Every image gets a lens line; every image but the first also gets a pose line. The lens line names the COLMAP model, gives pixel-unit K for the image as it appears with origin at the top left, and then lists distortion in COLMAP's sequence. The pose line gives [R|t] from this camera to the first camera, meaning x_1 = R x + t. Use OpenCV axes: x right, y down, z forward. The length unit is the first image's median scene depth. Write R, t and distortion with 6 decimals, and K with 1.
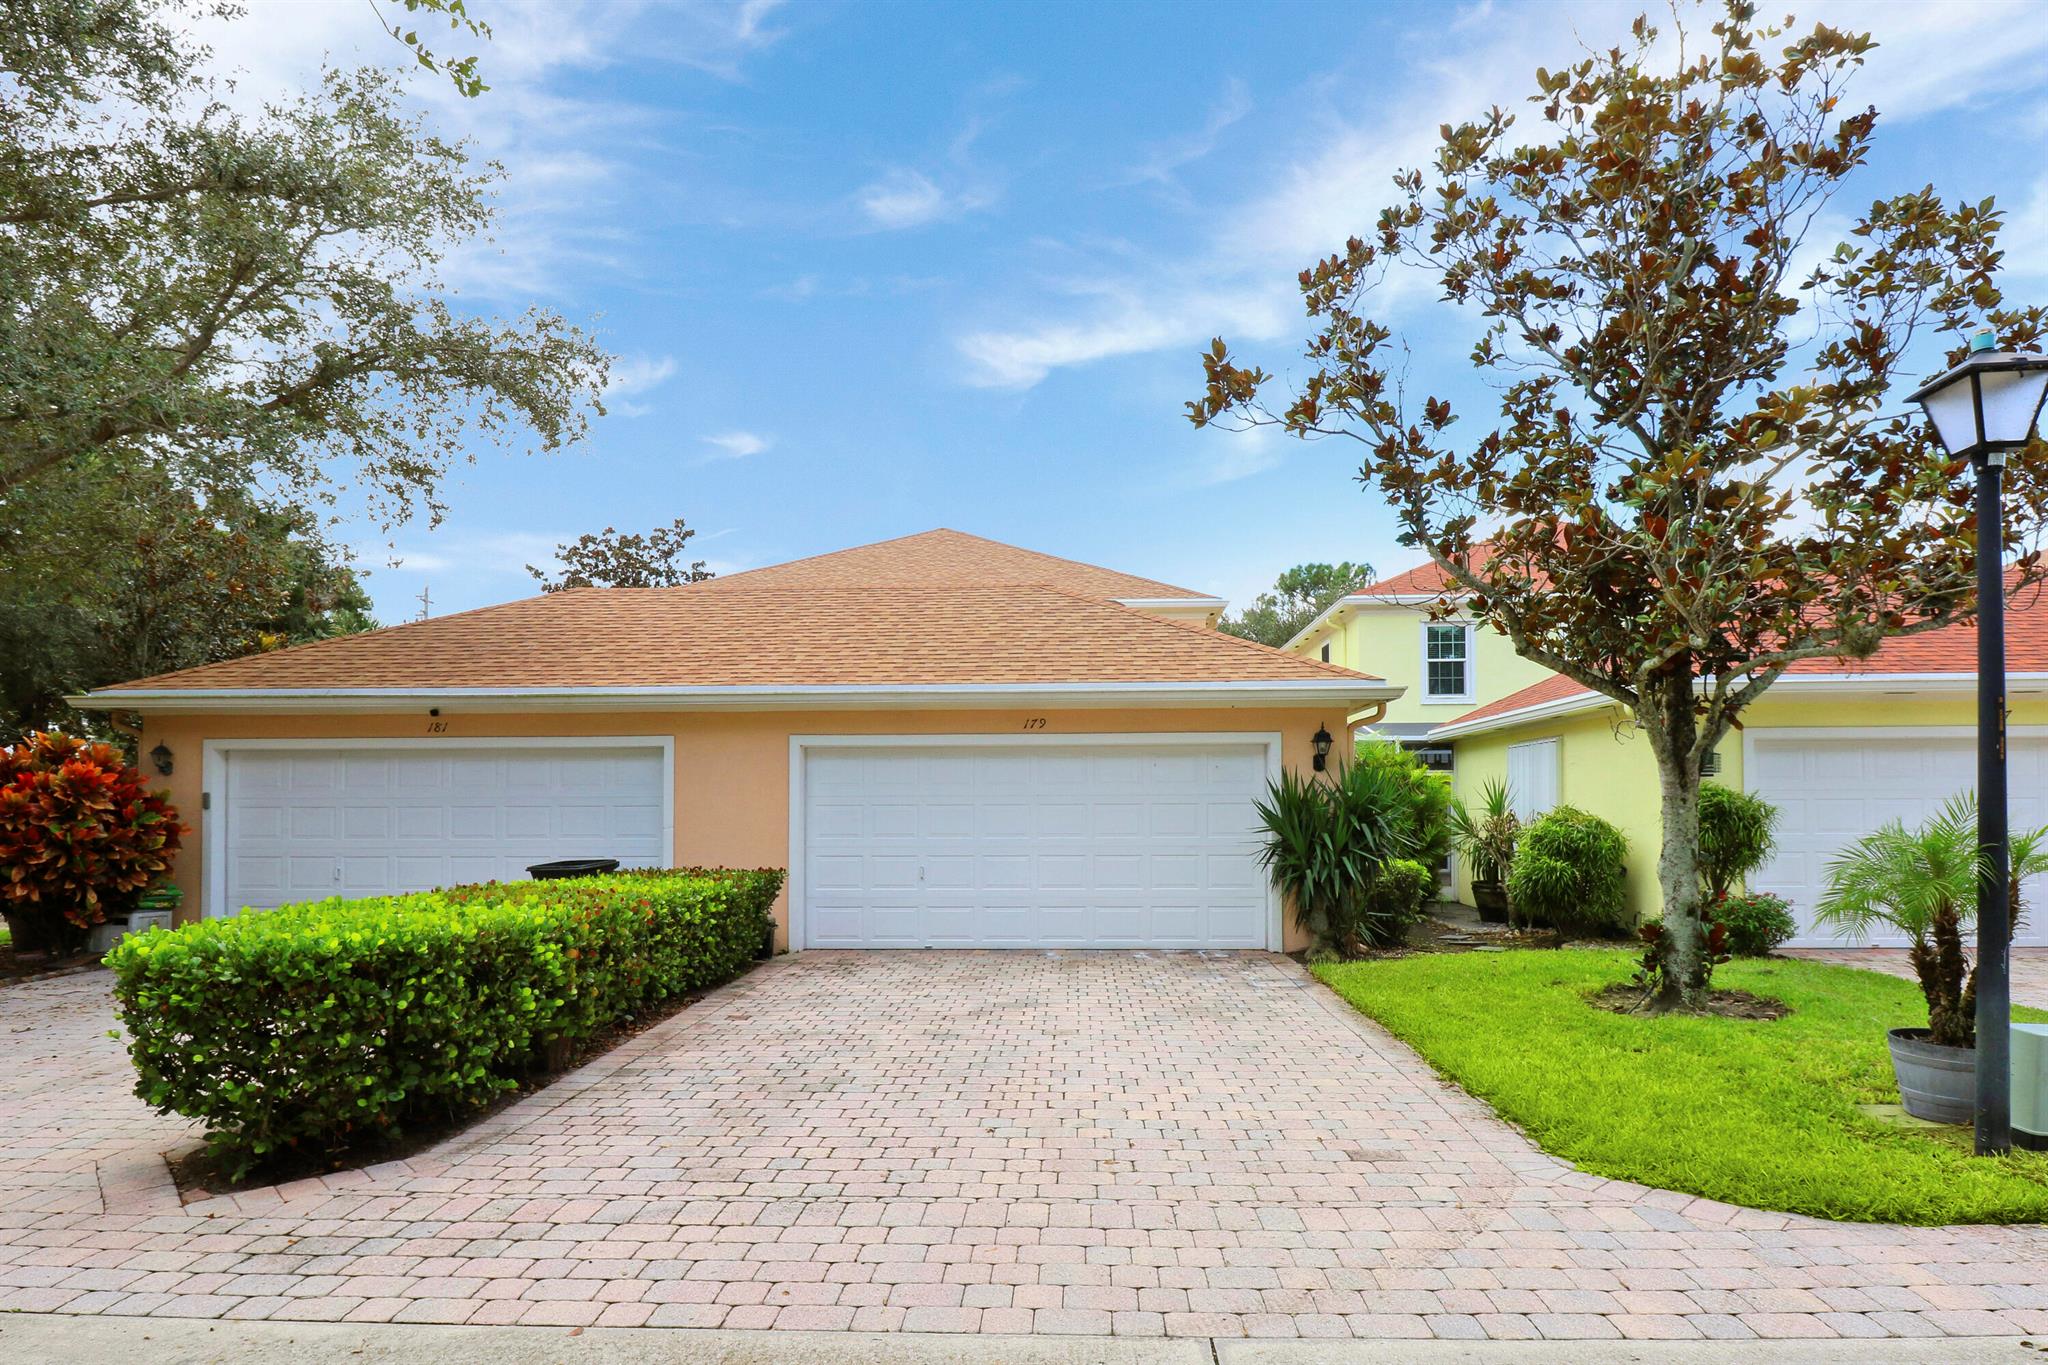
lens RADIAL K [[1036.4, 0, 1025.8], [0, 1036.4, 808.1], [0, 0, 1]] dist [-0.004798, -0.000974]
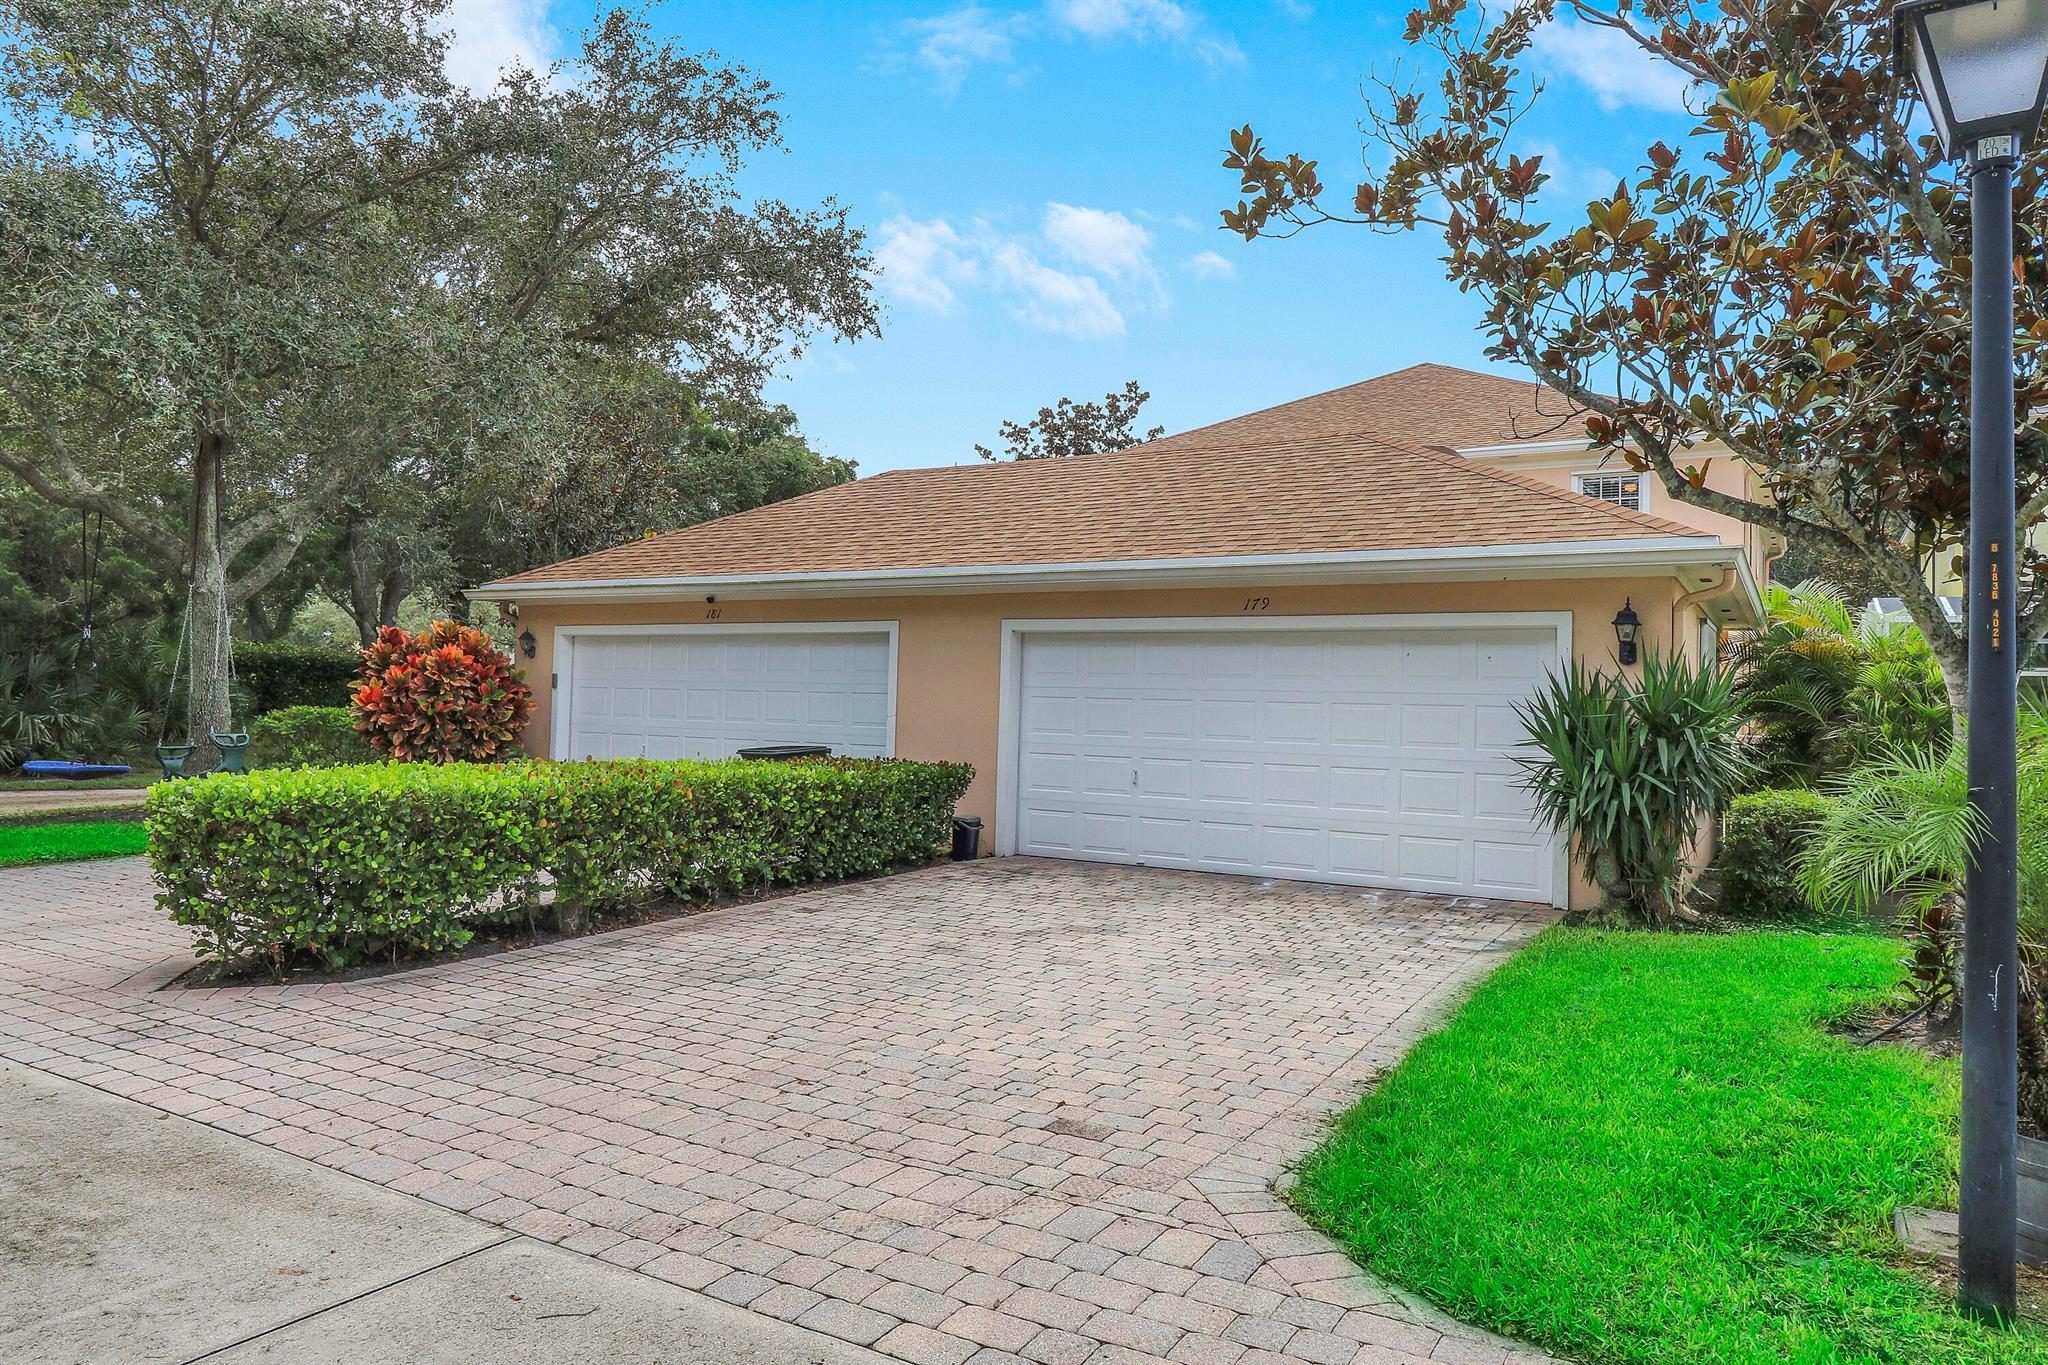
lens RADIAL K [[1219.0, 0, 1024.0], [0, 1219.0, 682.5], [0, 0, 1]] dist [0.008230, -0.001812]
pose [[0.892670, 0.016965, -0.450391, 0.290499], [-0.025588, 0.999587, -0.013064, -0.000940], [0.449984, 0.023186, 0.892736, 0.045901]]
